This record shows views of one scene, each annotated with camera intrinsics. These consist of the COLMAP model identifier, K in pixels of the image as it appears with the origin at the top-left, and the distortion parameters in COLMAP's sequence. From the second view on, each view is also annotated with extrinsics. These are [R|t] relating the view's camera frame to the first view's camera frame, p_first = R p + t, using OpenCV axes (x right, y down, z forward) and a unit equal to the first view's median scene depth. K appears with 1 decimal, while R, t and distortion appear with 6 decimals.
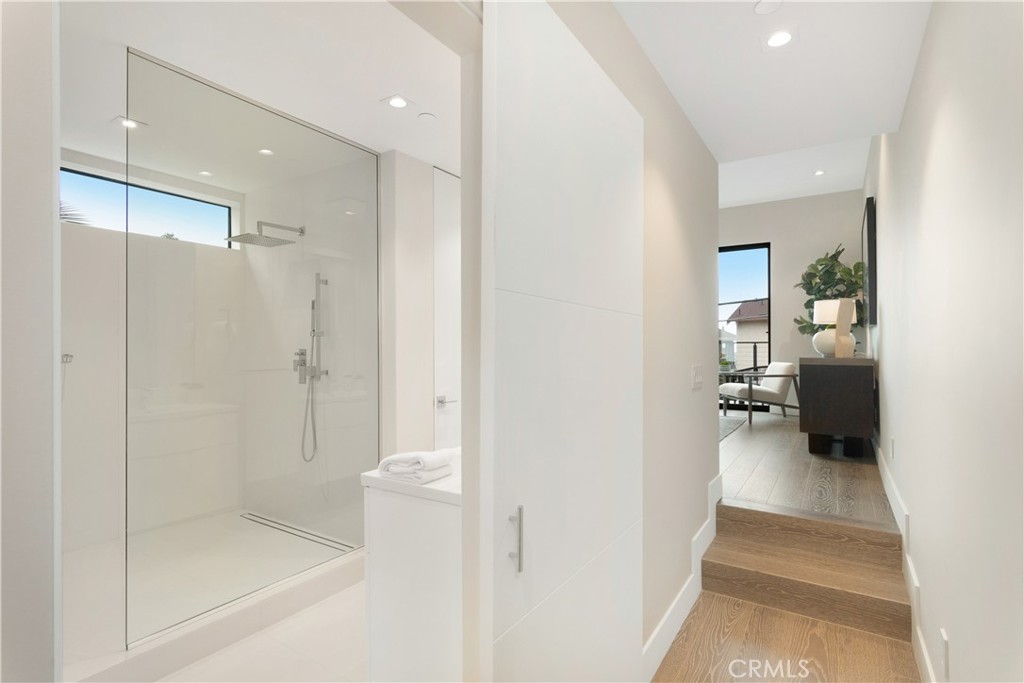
lens RADIAL K [[498.3, 0, 509.6], [0, 498.3, 346.8], [0, 0, 1]] dist [0.005394, 0.001155]
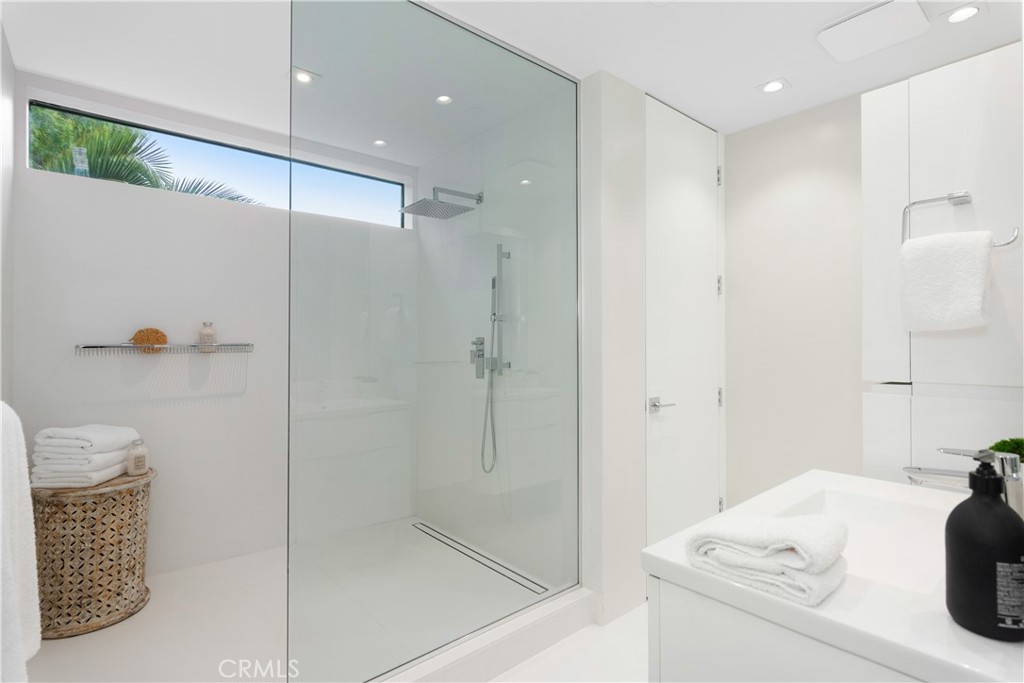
lens RADIAL K [[498.3, 0, 531.8], [0, 498.3, 340.5], [0, 0, 1]] dist [0.005394, 0.001155]
pose [[0.968418, -0.003143, -0.249314, -0.125395], [0.000226, 0.999931, -0.011730, 0.020425], [0.249334, 0.011303, 0.968352, 0.213594]]
